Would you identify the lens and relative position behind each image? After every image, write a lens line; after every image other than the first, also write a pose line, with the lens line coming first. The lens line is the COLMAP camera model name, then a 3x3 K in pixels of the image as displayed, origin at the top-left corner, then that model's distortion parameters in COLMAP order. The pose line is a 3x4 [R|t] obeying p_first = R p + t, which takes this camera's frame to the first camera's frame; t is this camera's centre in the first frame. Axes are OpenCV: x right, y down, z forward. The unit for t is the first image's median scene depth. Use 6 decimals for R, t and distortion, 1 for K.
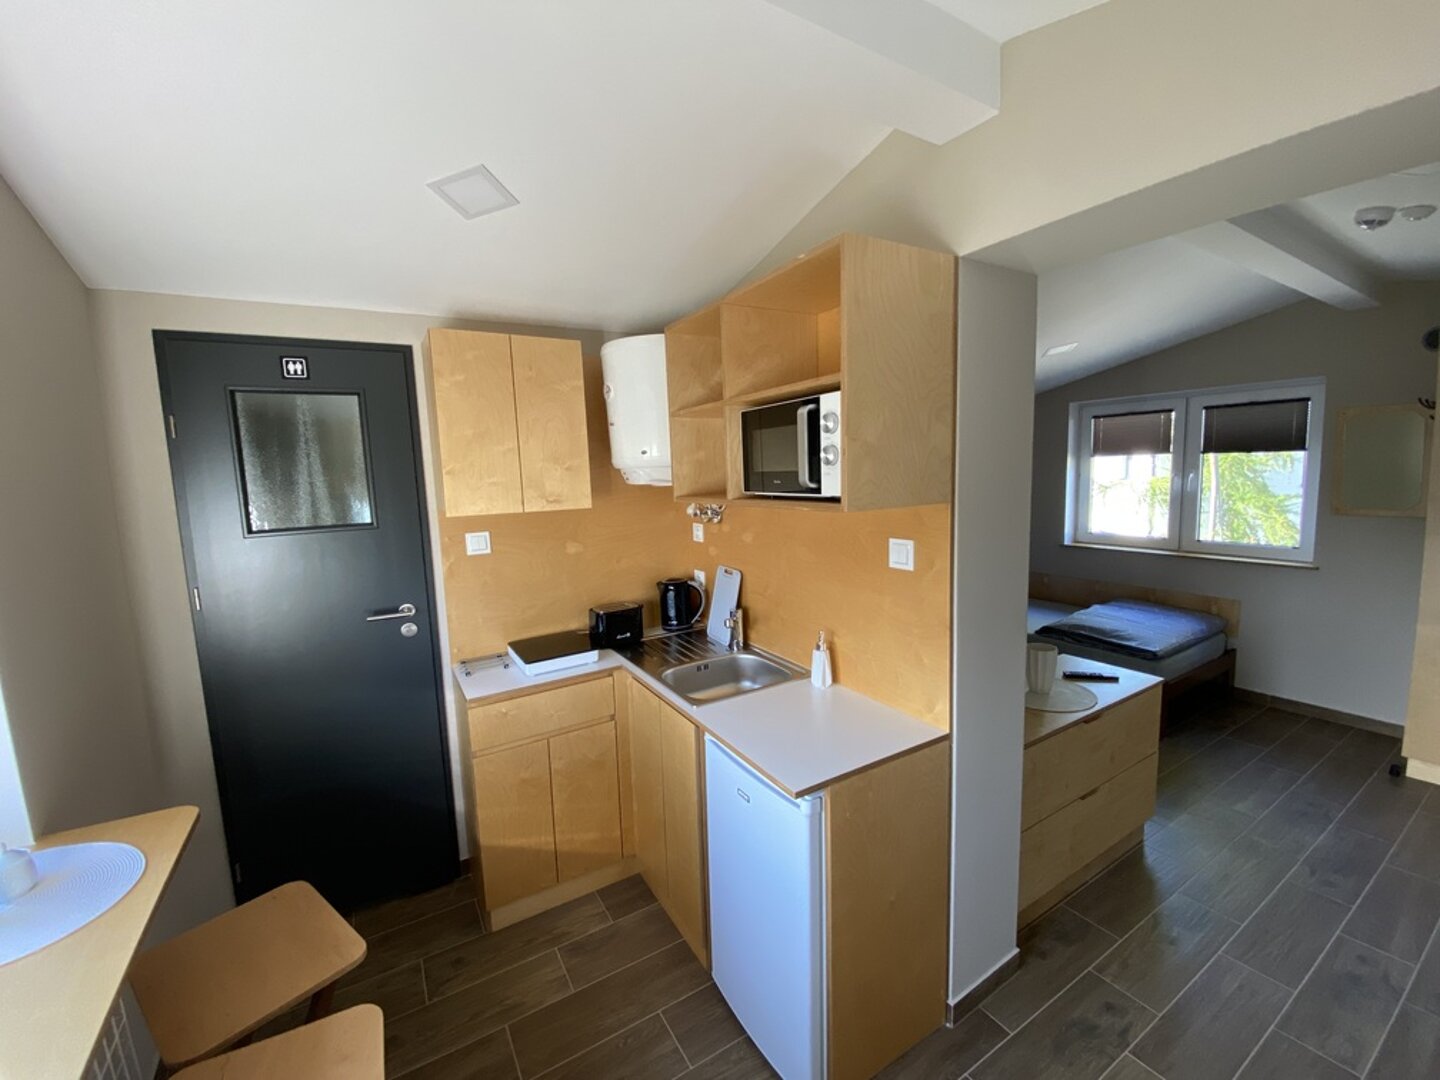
lens RADIAL K [[577.6, 0, 723.2], [0, 577.6, 539.0], [0, 0, 1]] dist [-0.001249, -0.000088]
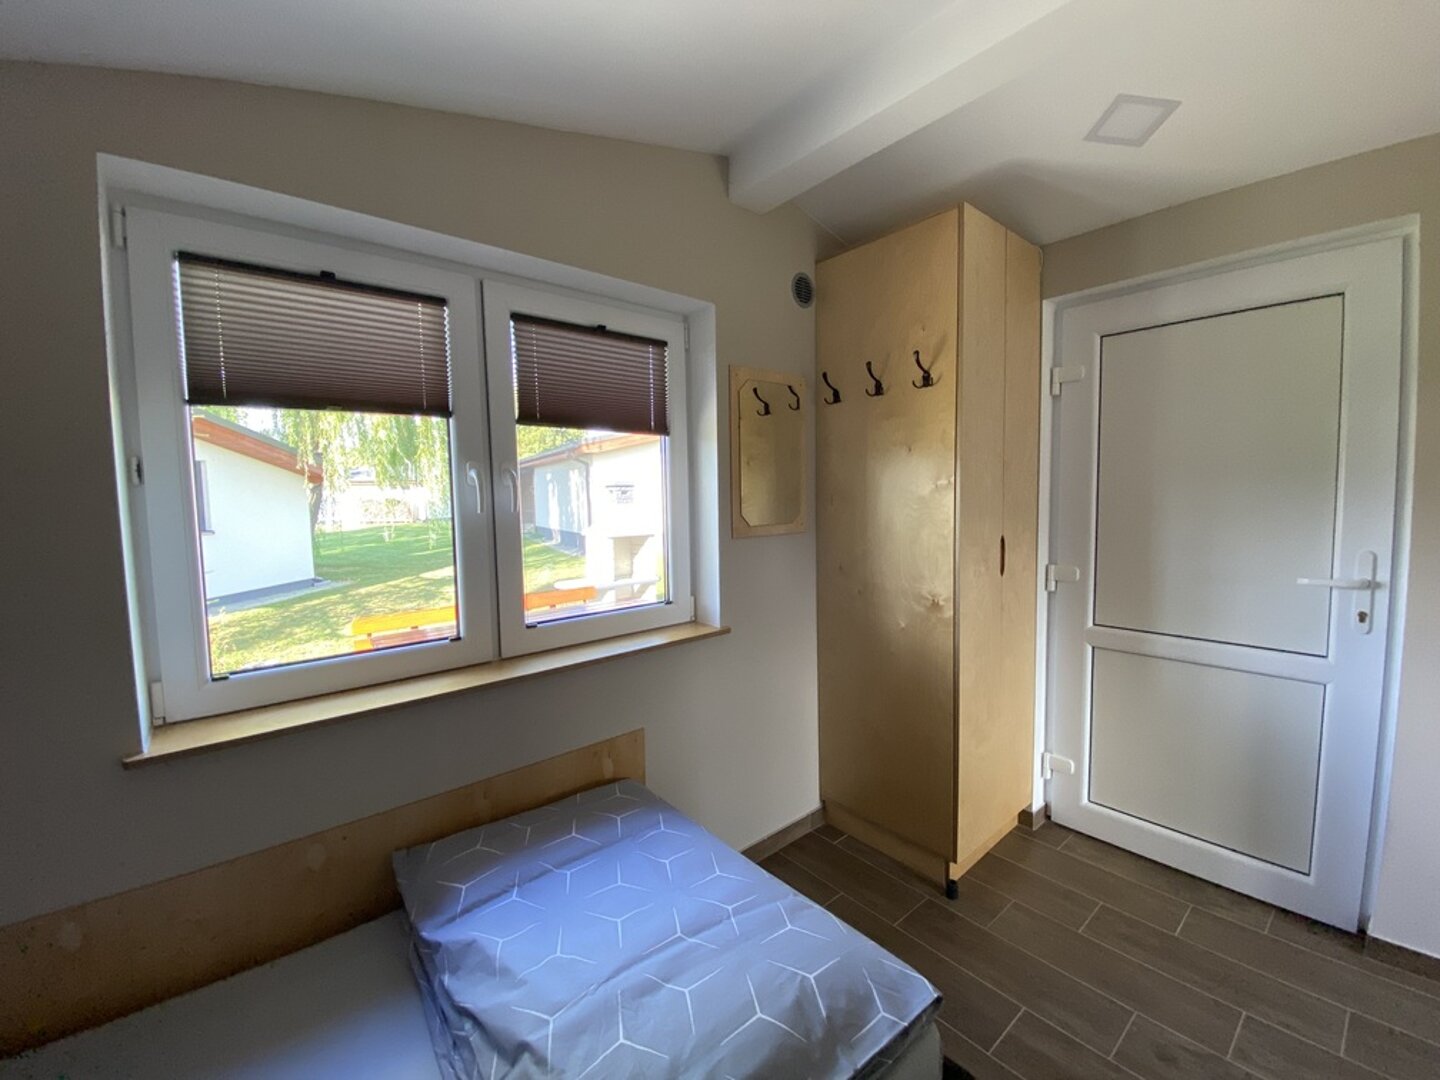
lens RADIAL K [[582.5, 0, 709.4], [0, 582.5, 536.1], [0, 0, 1]] dist [0.035859, -0.029679]
pose [[-0.145048, -0.032706, 0.988884, 0.431387], [0.140728, 0.988610, 0.053338, -0.079339], [-0.979366, 0.146900, -0.138793, 1.064871]]
